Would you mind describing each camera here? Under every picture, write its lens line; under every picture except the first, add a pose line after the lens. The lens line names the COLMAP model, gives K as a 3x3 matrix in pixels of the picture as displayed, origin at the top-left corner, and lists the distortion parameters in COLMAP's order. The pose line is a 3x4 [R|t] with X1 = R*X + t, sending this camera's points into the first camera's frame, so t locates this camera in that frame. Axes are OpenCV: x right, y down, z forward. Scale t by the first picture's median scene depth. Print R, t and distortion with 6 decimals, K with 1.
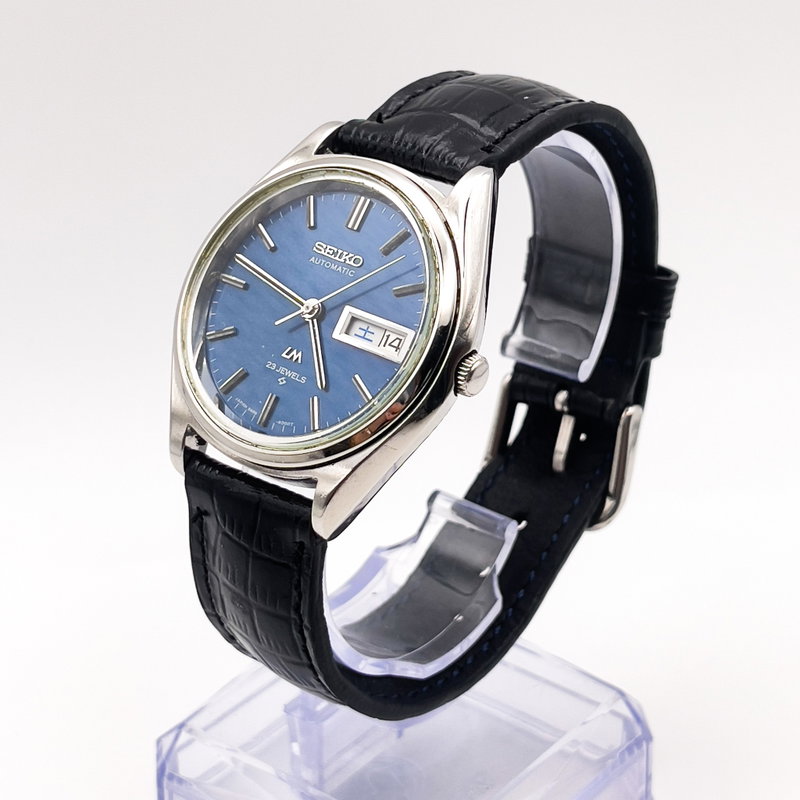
lens RADIAL K [[1888.3, 0, 400.0], [0, 1888.3, 400.0], [0, 0, 1]] dist [0.475811, -0.032607]
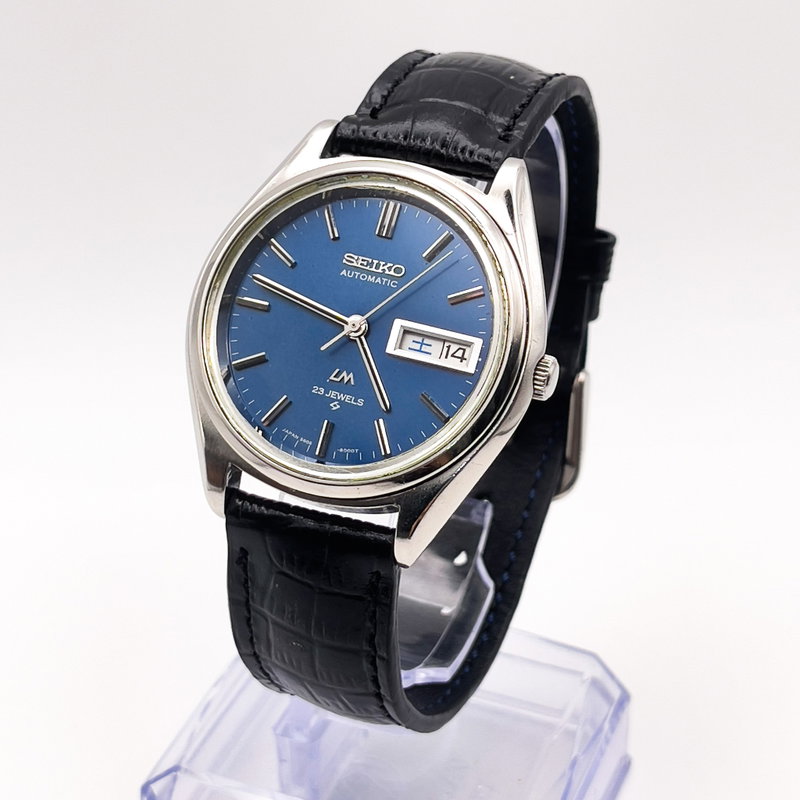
lens RADIAL K [[1888.3, 0, 400.0], [0, 1888.3, 400.0], [0, 0, 1]] dist [0.475811, -0.032607]
pose [[0.957227, -0.124926, 0.260979, -0.274385], [0.110398, 0.991443, 0.069664, -0.074237], [-0.267448, -0.037873, 0.962828, 0.084177]]
